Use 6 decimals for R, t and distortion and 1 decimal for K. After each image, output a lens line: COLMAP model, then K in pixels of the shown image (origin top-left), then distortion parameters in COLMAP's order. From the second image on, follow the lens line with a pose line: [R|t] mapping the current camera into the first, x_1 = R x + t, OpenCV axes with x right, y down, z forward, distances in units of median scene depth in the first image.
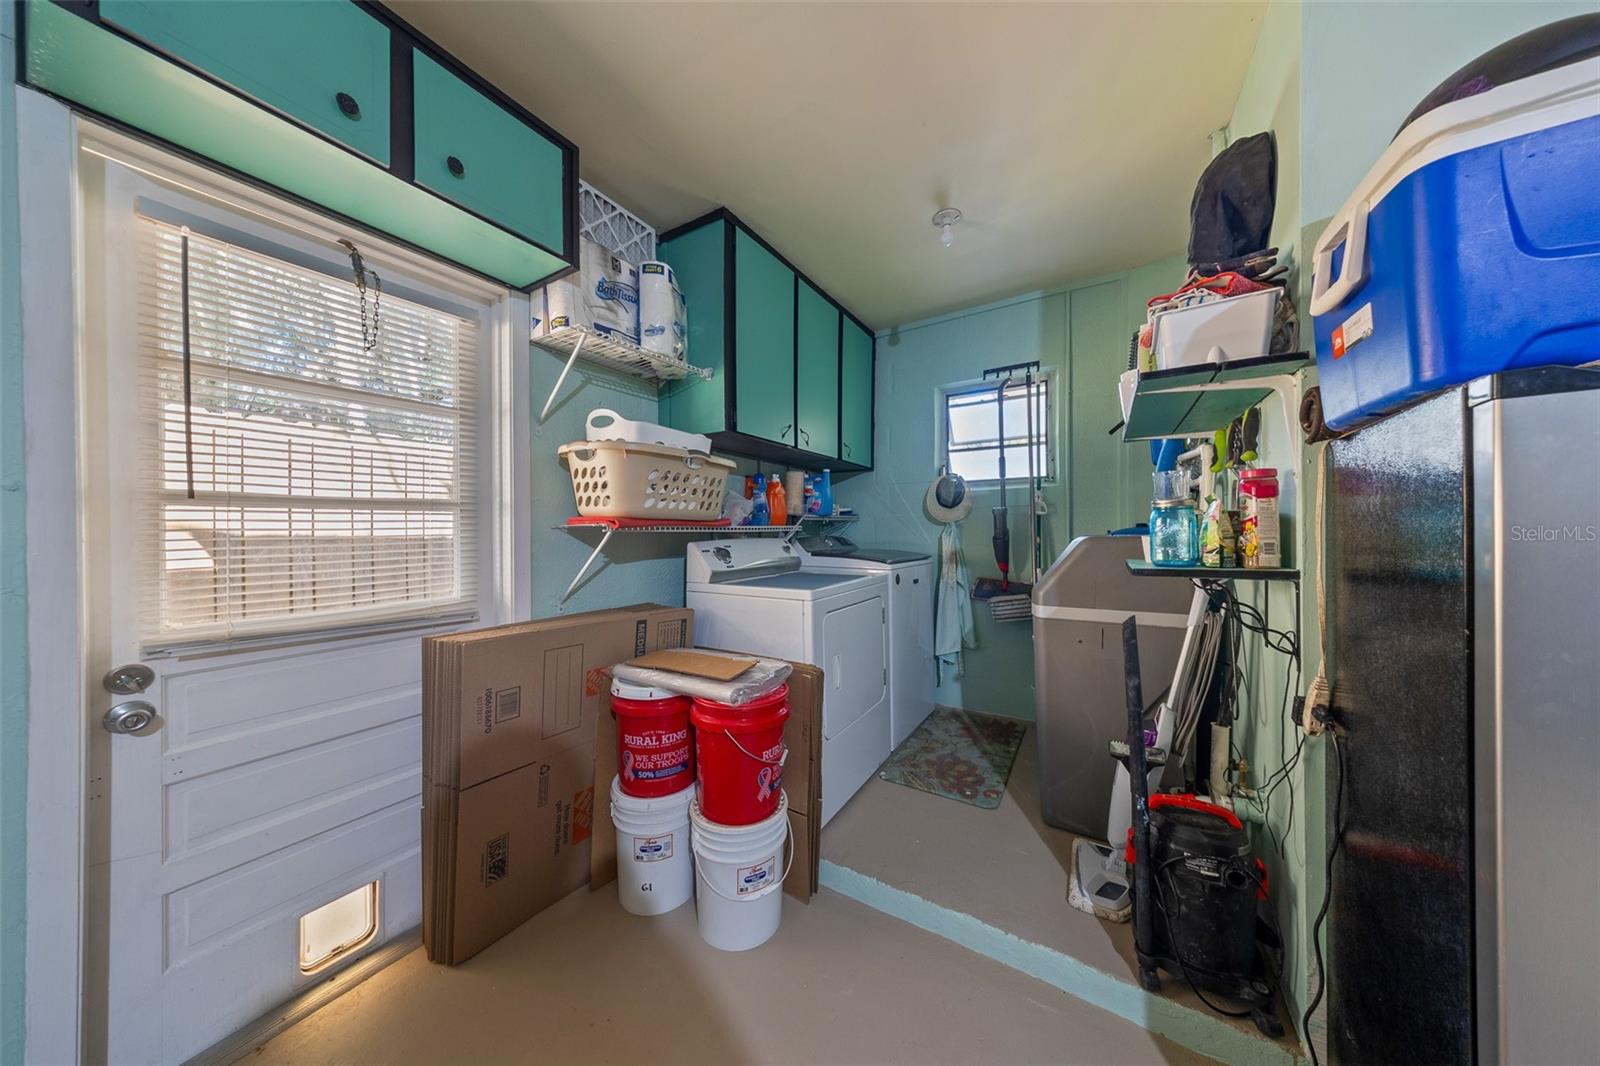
lens RADIAL K [[485.1, 0, 800.0], [0, 485.1, 533.0], [0, 0, 1]] dist [0.000131, 0.000000]
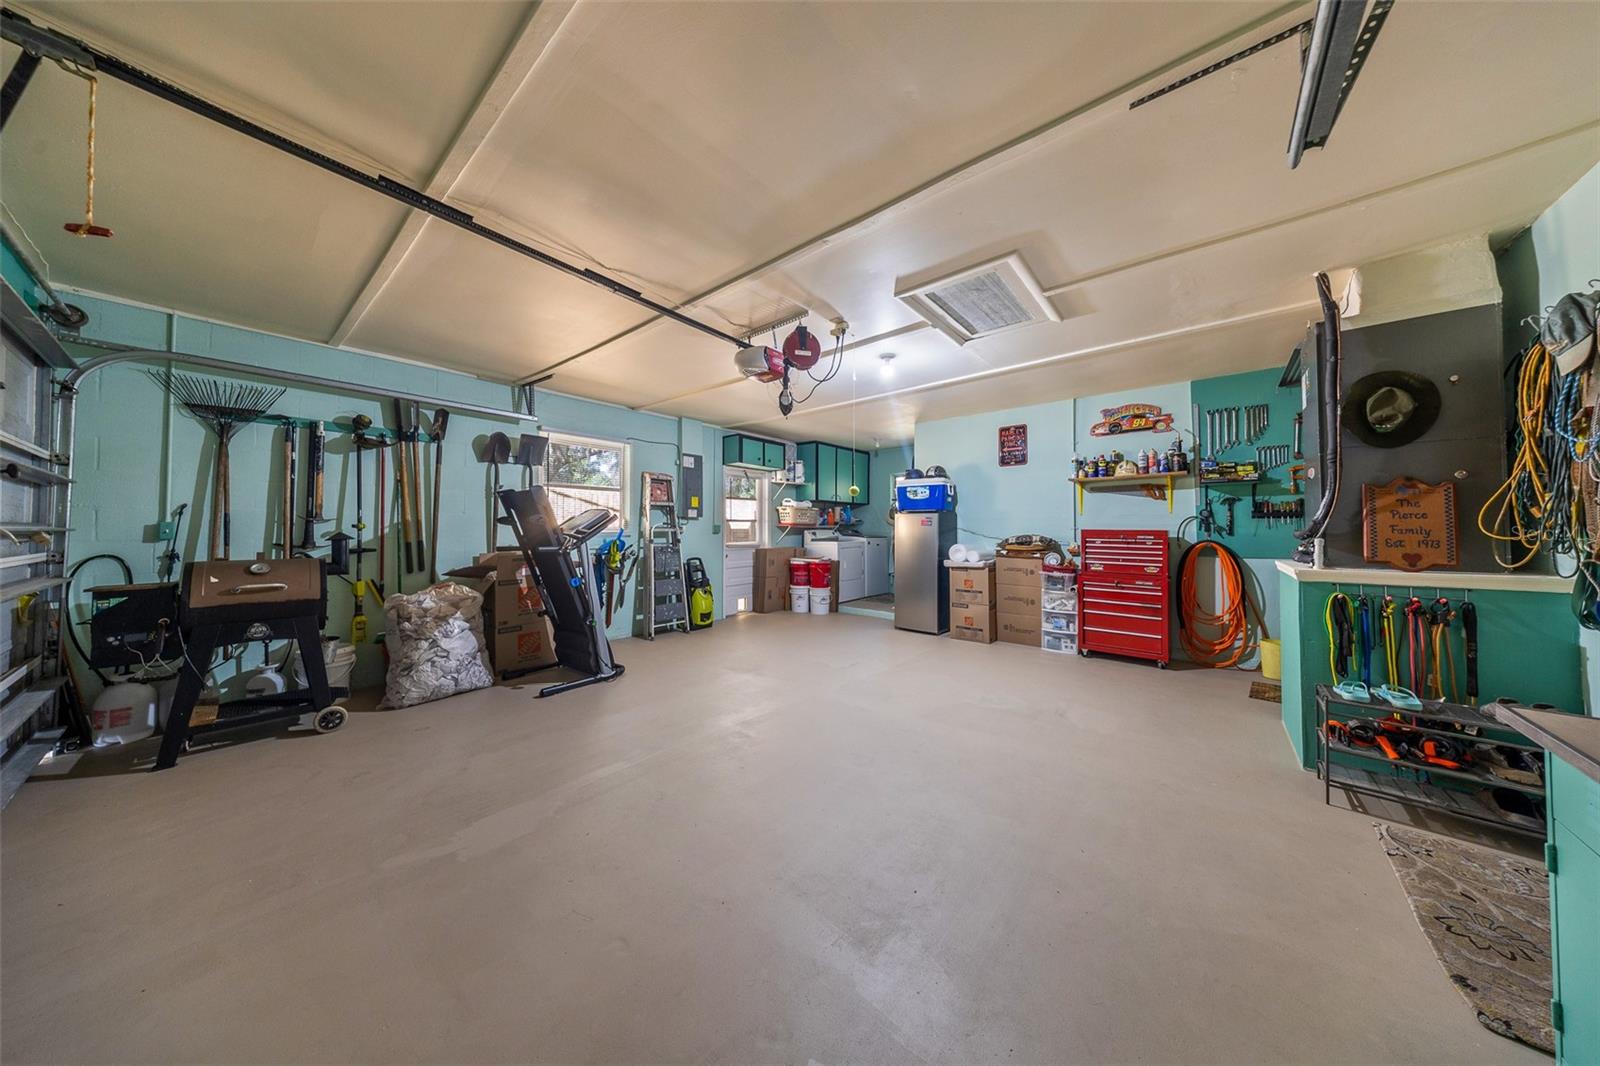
lens RADIAL K [[485.1, 0, 800.0], [0, 485.1, 533.0], [0, 0, 1]] dist [0.000131, 0.000000]
pose [[0.989736, 0.005108, -0.142818, 0.269295], [-0.005049, 0.999987, 0.000779, 0.039919], [0.142820, -0.000050, 0.989749, -2.784424]]
